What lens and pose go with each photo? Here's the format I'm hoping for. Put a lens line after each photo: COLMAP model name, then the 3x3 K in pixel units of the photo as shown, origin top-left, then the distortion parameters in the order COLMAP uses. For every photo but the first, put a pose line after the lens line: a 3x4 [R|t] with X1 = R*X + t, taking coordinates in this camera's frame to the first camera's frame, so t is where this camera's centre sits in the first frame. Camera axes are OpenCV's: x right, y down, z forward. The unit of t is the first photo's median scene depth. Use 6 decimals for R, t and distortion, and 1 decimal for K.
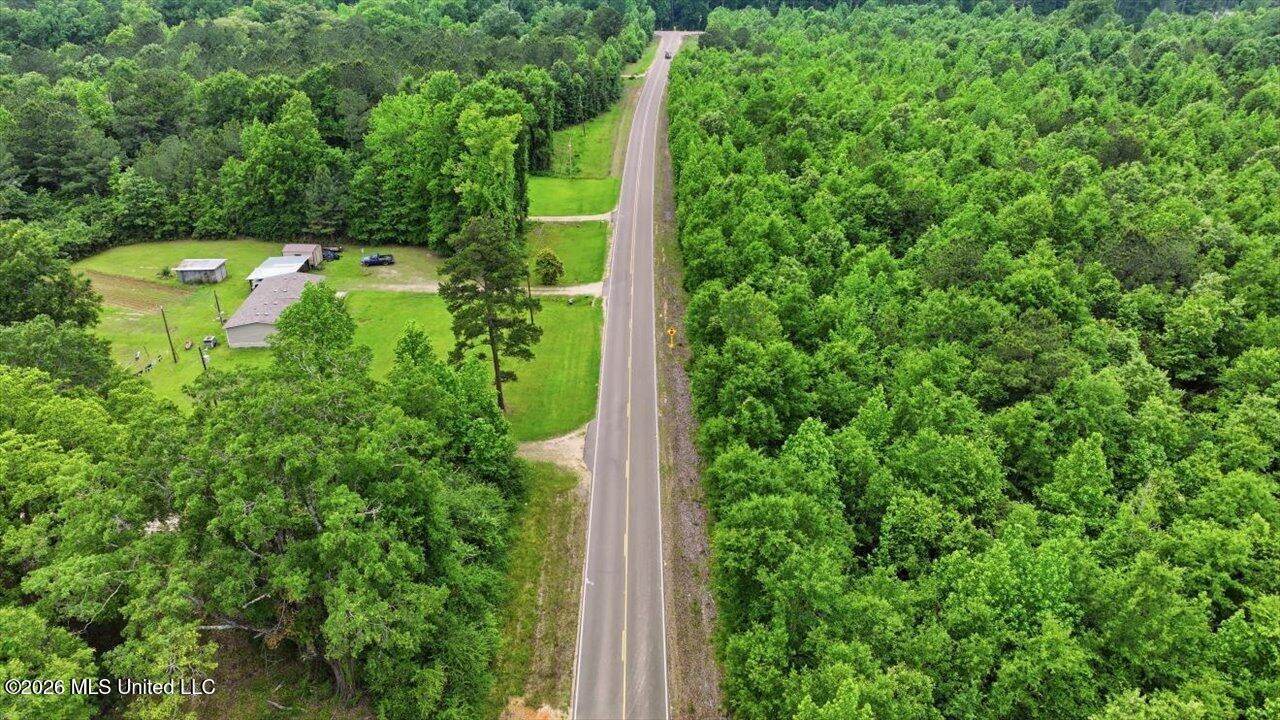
lens RADIAL K [[904.1, 0, 638.0], [0, 904.1, 363.3], [0, 0, 1]] dist [-0.000917, 0.013947]
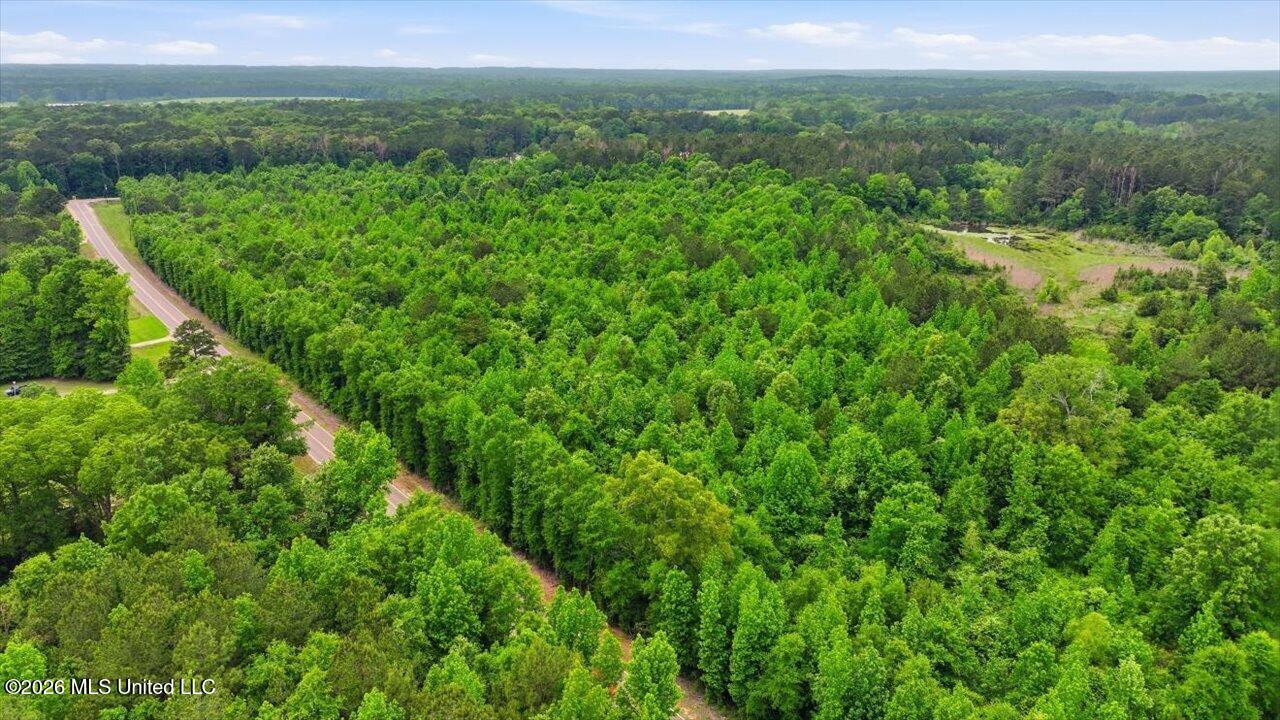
lens RADIAL K [[904.1, 0, 638.7], [0, 904.1, 358.4], [0, 0, 1]] dist [-0.000917, 0.013947]
pose [[0.782949, -0.190485, 0.592205, -0.307520], [0.274311, 0.960133, -0.053834, 0.145339], [-0.558341, 0.204597, 0.803987, -0.539280]]
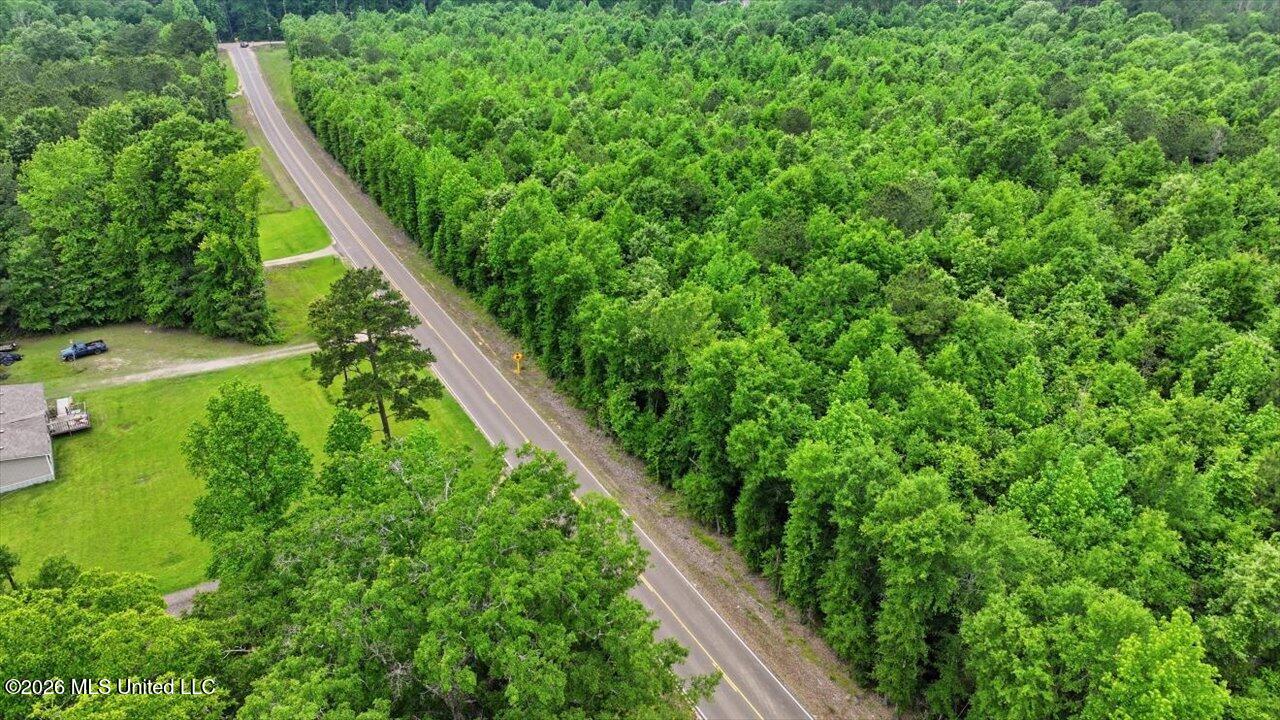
lens RADIAL K [[904.1, 0, 648.9], [0, 904.1, 362.3], [0, 0, 1]] dist [-0.000917, 0.013947]
pose [[0.874842, -0.213735, 0.434706, -0.175591], [0.214141, 0.975587, 0.048717, -0.031521], [-0.434506, 0.050468, 0.899254, 0.063180]]
